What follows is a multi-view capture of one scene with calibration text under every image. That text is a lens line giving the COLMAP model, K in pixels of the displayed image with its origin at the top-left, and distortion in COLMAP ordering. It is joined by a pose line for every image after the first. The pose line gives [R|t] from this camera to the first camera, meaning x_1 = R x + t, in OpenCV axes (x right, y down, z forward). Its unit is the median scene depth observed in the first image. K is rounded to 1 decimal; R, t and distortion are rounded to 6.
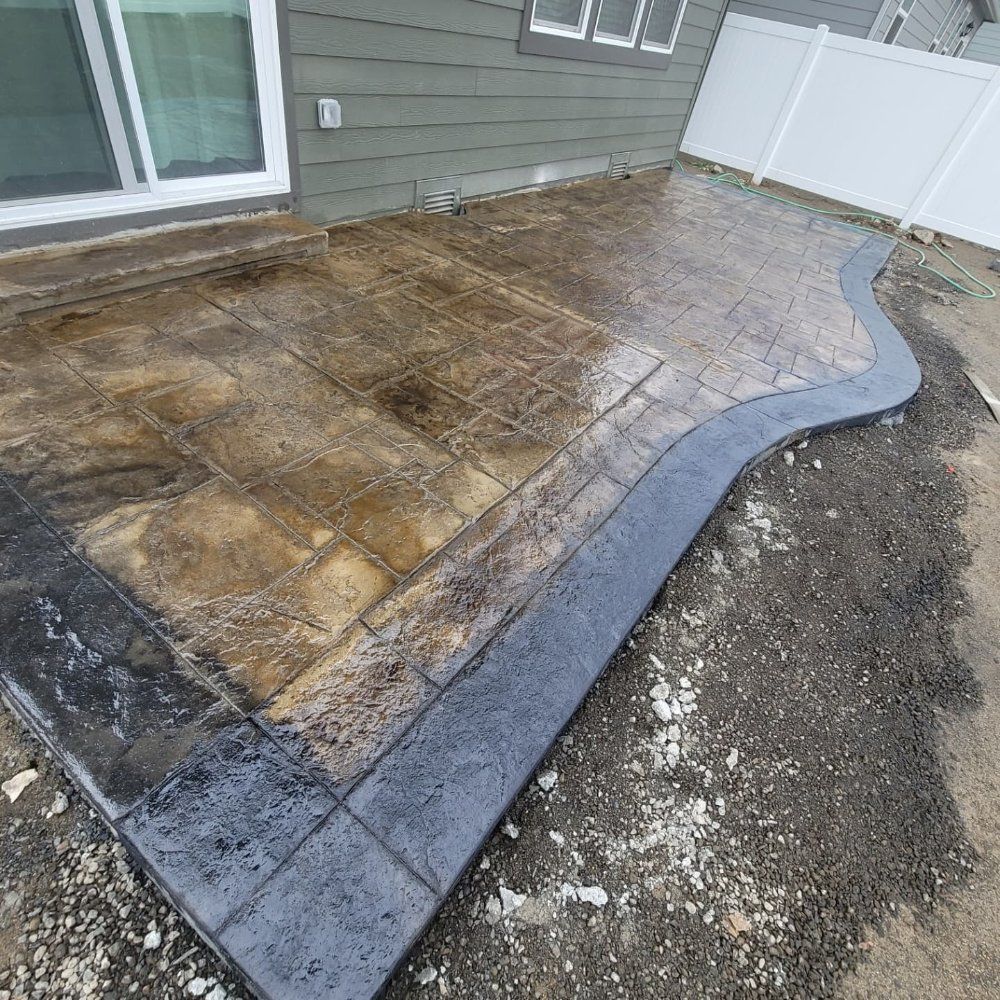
lens RADIAL K [[540.1, 0, 503.3], [0, 540.1, 497.7], [0, 0, 1]] dist [-0.004018, -0.000091]
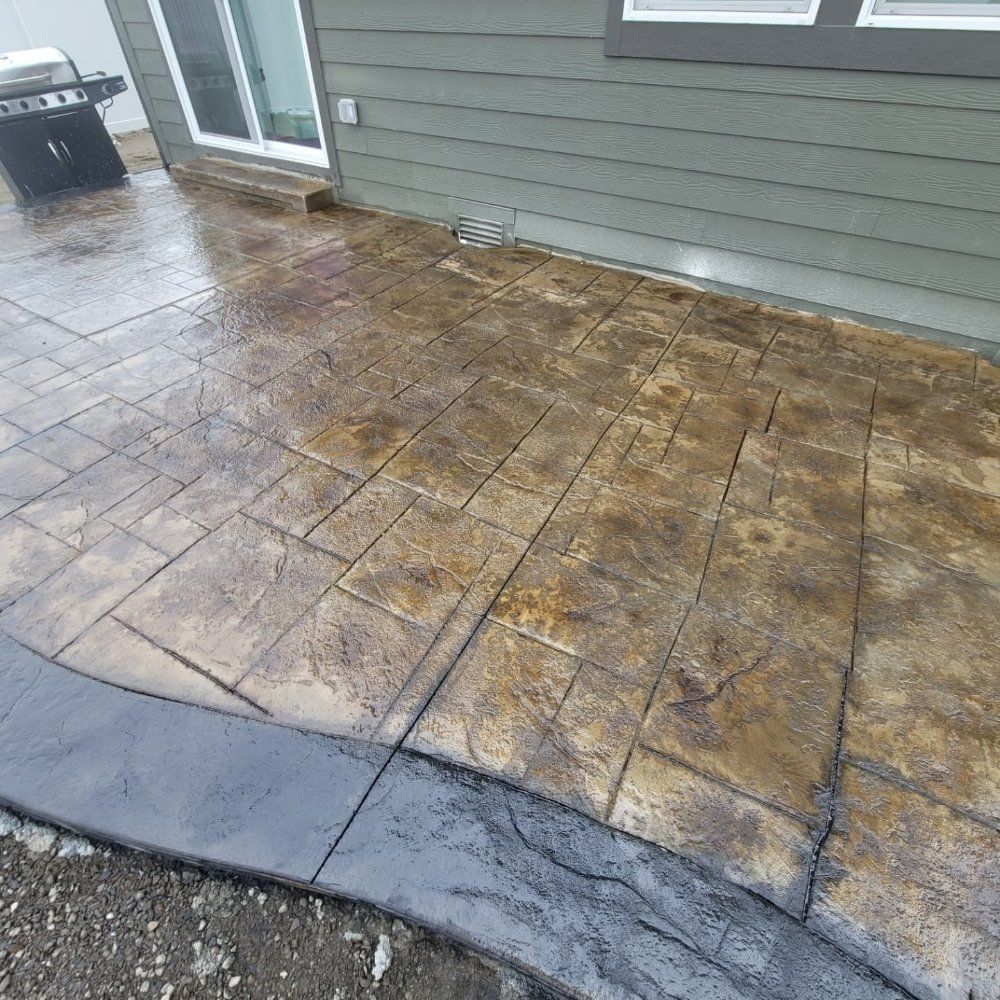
lens RADIAL K [[540.1, 0, 502.8], [0, 540.1, 501.4], [0, 0, 1]] dist [-0.004018, -0.000091]
pose [[0.030997, 0.553293, -0.832410, 0.942460], [-0.678114, 0.623469, 0.389162, -0.700571], [0.734303, 0.552406, 0.394522, 1.013030]]
